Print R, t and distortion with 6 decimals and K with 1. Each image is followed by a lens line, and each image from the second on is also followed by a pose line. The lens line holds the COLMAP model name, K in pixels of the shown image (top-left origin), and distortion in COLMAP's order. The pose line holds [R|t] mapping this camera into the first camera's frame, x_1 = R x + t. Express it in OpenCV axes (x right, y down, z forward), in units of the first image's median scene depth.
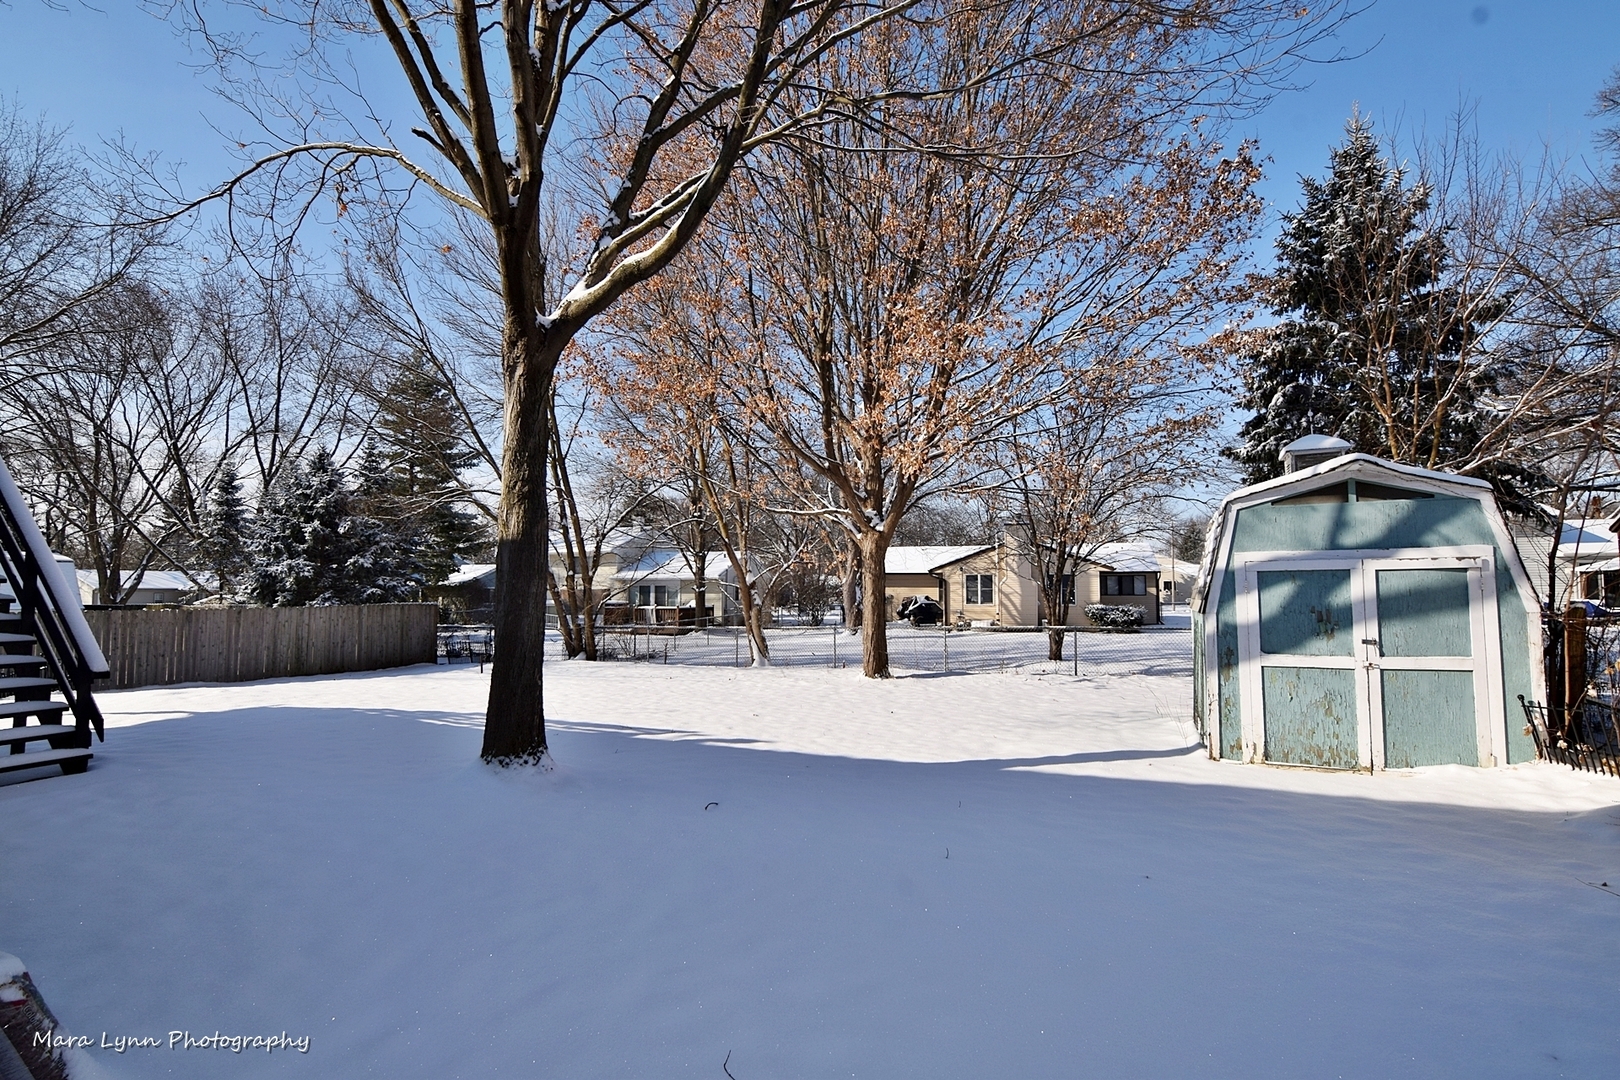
lens RADIAL K [[790.0, 0, 788.4], [0, 790.0, 542.7], [0, 0, 1]] dist [-0.001500, 0.010067]
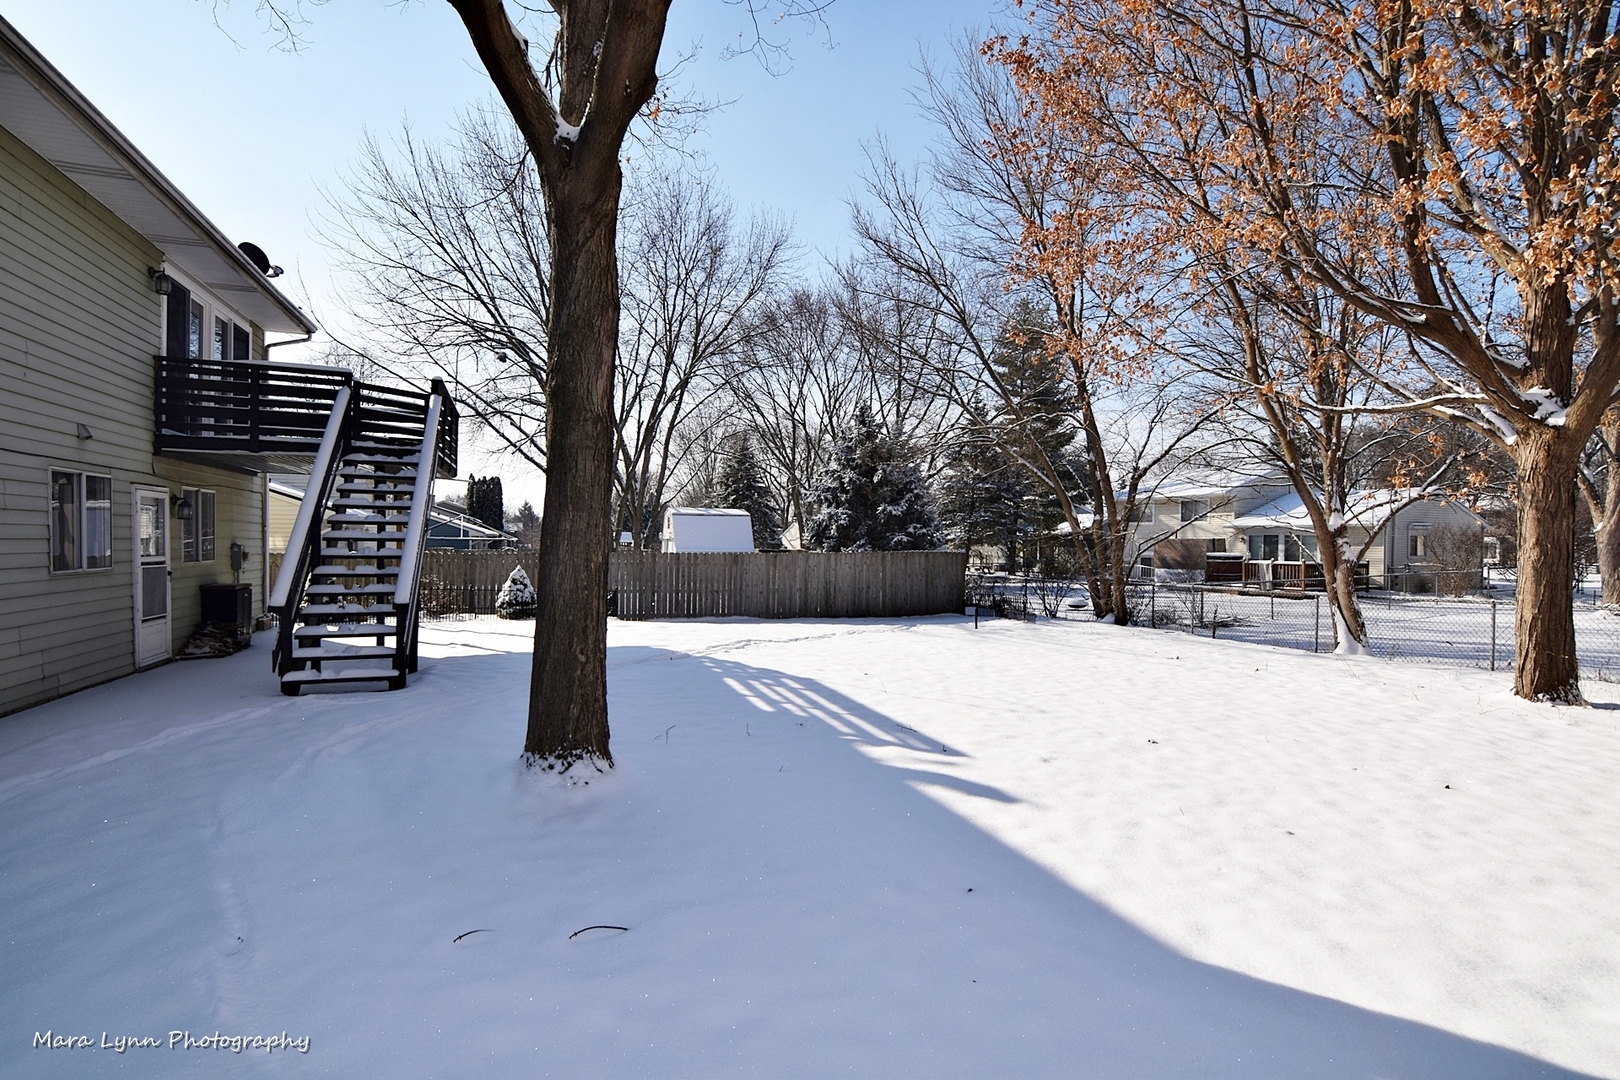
lens RADIAL K [[793.0, 0, 799.1], [0, 793.0, 550.2], [0, 0, 1]] dist [-0.031274, 0.011435]
pose [[0.700435, 0.013623, -0.713586, 0.104505], [0.037193, 0.997763, 0.055555, 0.016033], [0.712747, -0.065453, 0.698361, 0.212434]]
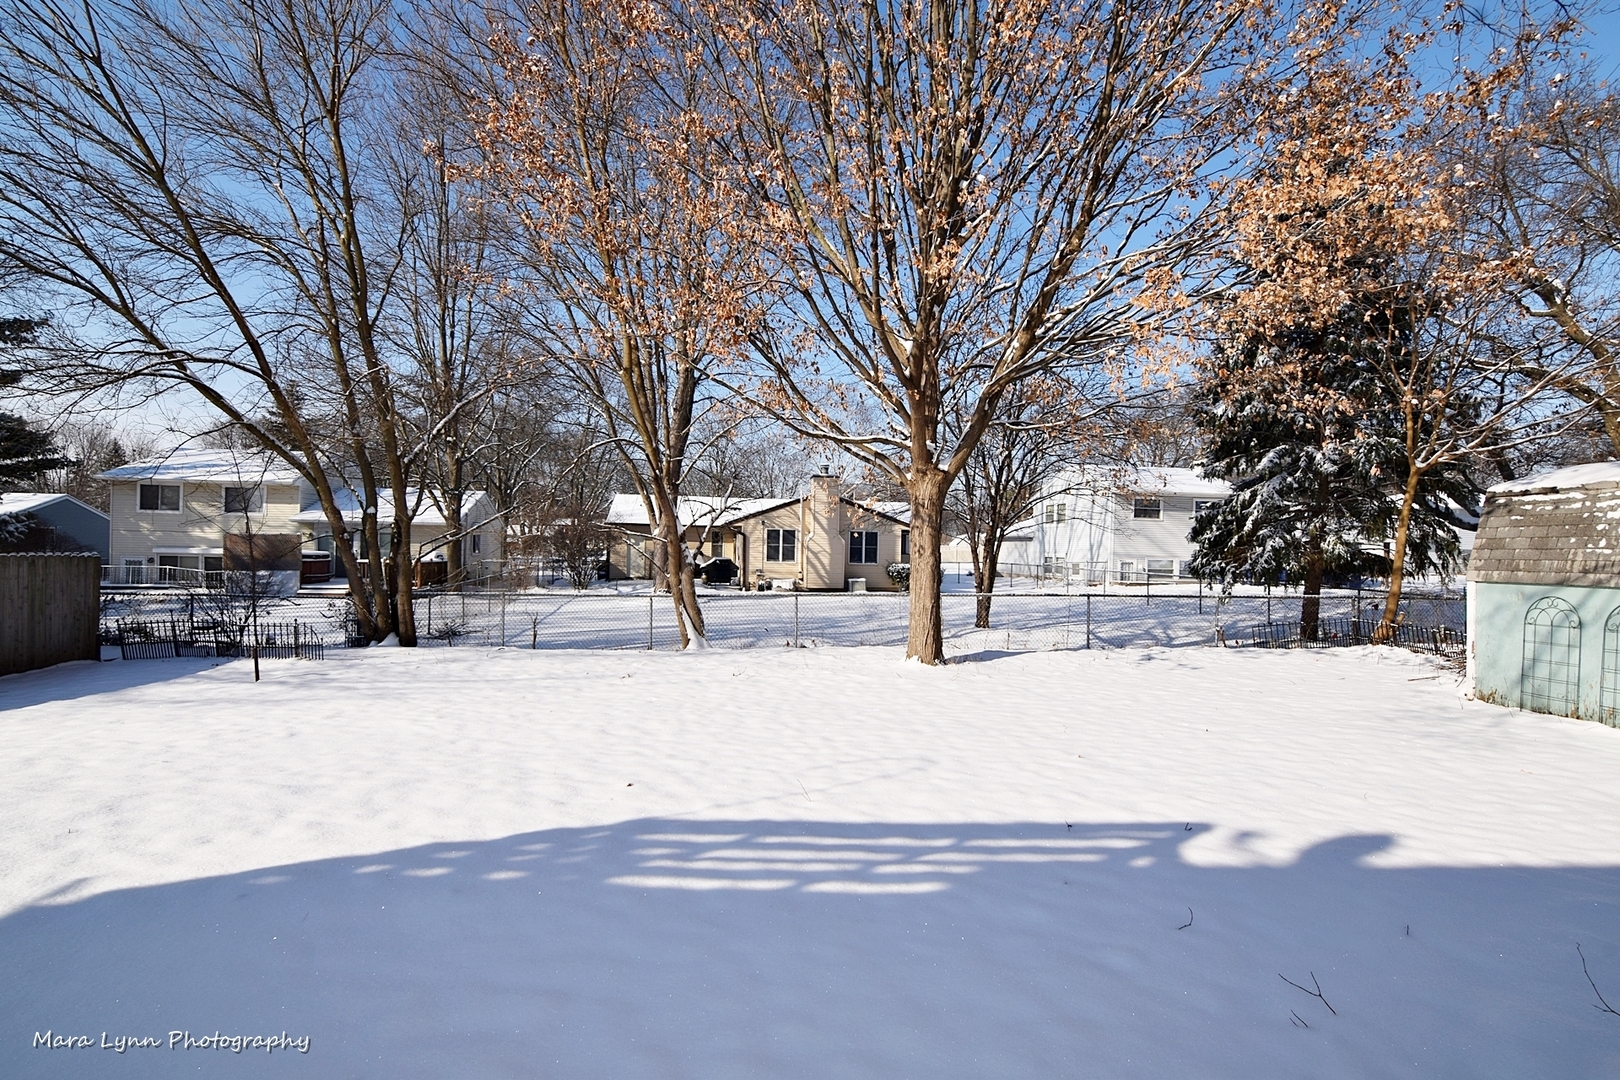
lens RADIAL K [[793.0, 0, 799.1], [0, 793.0, 550.2], [0, 0, 1]] dist [-0.031274, 0.011435]
pose [[0.891220, 0.016773, 0.453260, -0.273410], [-0.047811, 0.997223, 0.057106, 0.019172], [-0.451044, -0.072565, 0.889547, 0.302748]]
